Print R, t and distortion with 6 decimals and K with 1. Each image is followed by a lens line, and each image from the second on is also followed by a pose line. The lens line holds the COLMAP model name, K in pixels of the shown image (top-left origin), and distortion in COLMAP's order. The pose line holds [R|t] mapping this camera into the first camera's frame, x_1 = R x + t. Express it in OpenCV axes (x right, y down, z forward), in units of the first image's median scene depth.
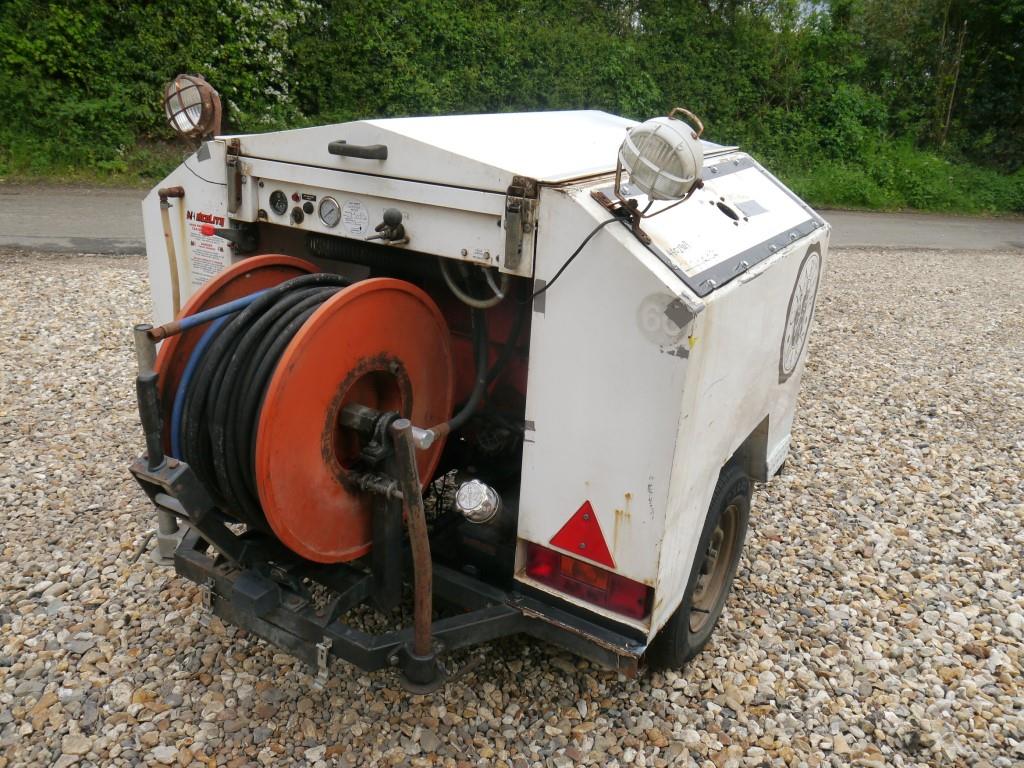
lens RADIAL K [[847.3, 0, 512.1], [0, 847.3, 382.4], [0, 0, 1]] dist [-0.023904, 0.003067]
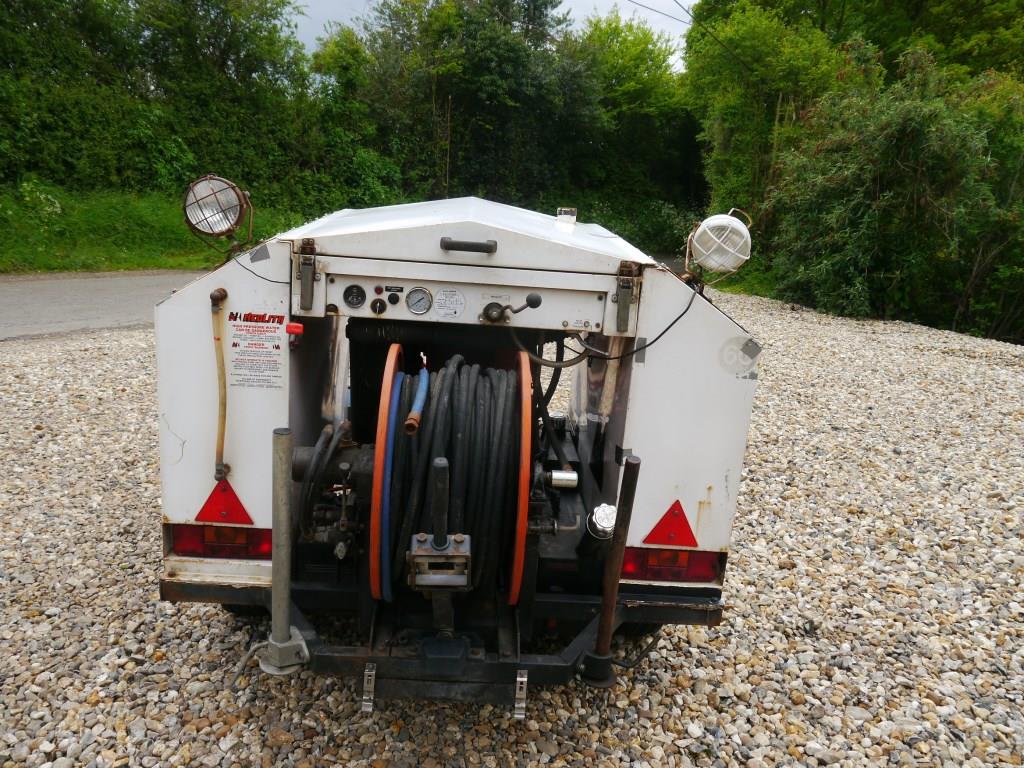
lens RADIAL K [[847.3, 0, 509.7], [0, 847.3, 385.5], [0, 0, 1]] dist [-0.023904, 0.003067]
pose [[0.830825, -0.139799, 0.538689, -0.635249], [0.171684, 0.985110, -0.009137, -0.053452], [-0.529391, 0.100075, 0.842455, 0.011569]]
